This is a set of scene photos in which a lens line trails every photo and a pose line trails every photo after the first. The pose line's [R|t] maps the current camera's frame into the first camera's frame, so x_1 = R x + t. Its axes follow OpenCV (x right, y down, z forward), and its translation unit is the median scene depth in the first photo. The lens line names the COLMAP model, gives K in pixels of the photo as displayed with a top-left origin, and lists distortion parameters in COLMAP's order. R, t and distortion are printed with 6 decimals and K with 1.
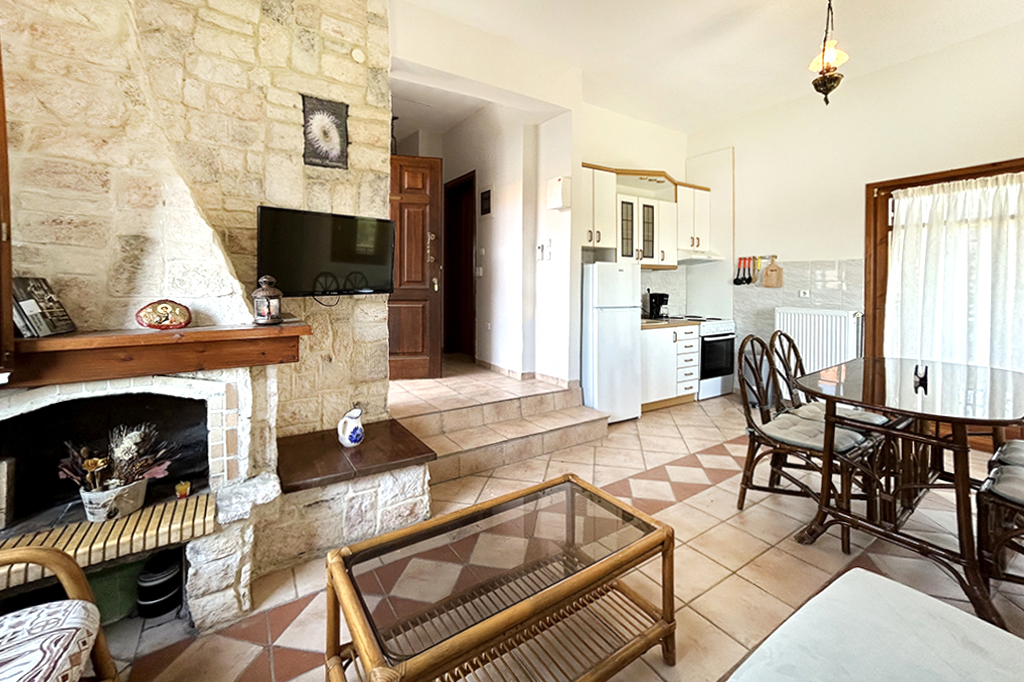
lens RADIAL K [[417.3, 0, 507.8], [0, 417.3, 293.8], [0, 0, 1]] dist [0.000457, -0.000033]
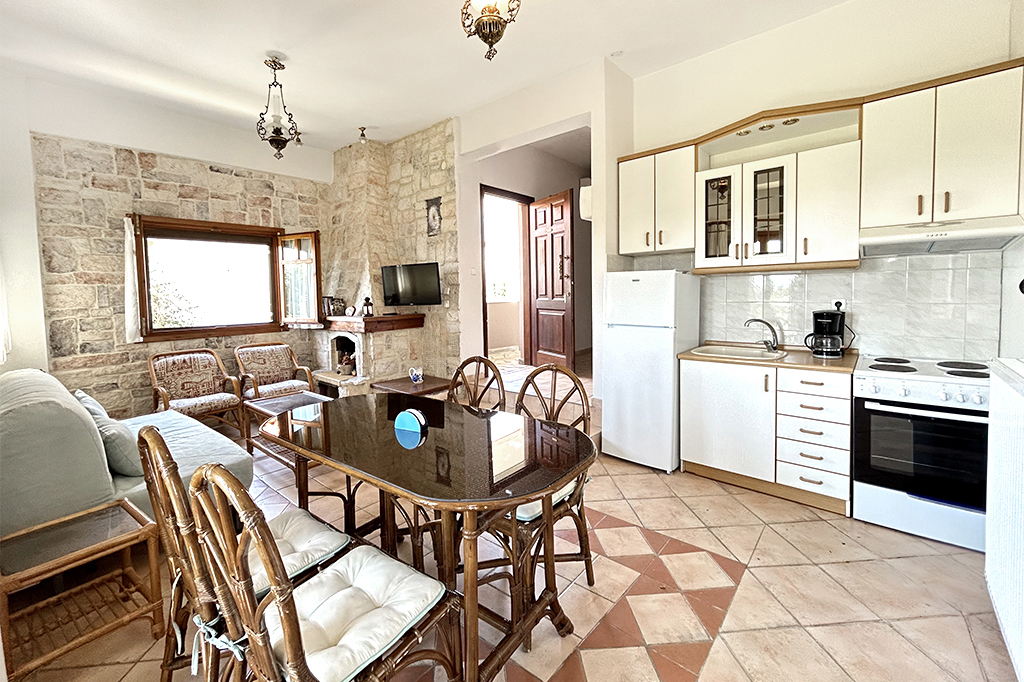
lens RADIAL K [[400.4, 0, 512.0], [0, 400.4, 315.2], [0, 0, 1]] dist [-0.000154, 0.000033]
pose [[0.318162, 0.041055, -0.947147, 1.057644], [-0.004756, 0.999118, 0.041710, -0.022268], [0.948024, -0.008766, 0.318077, 0.593909]]
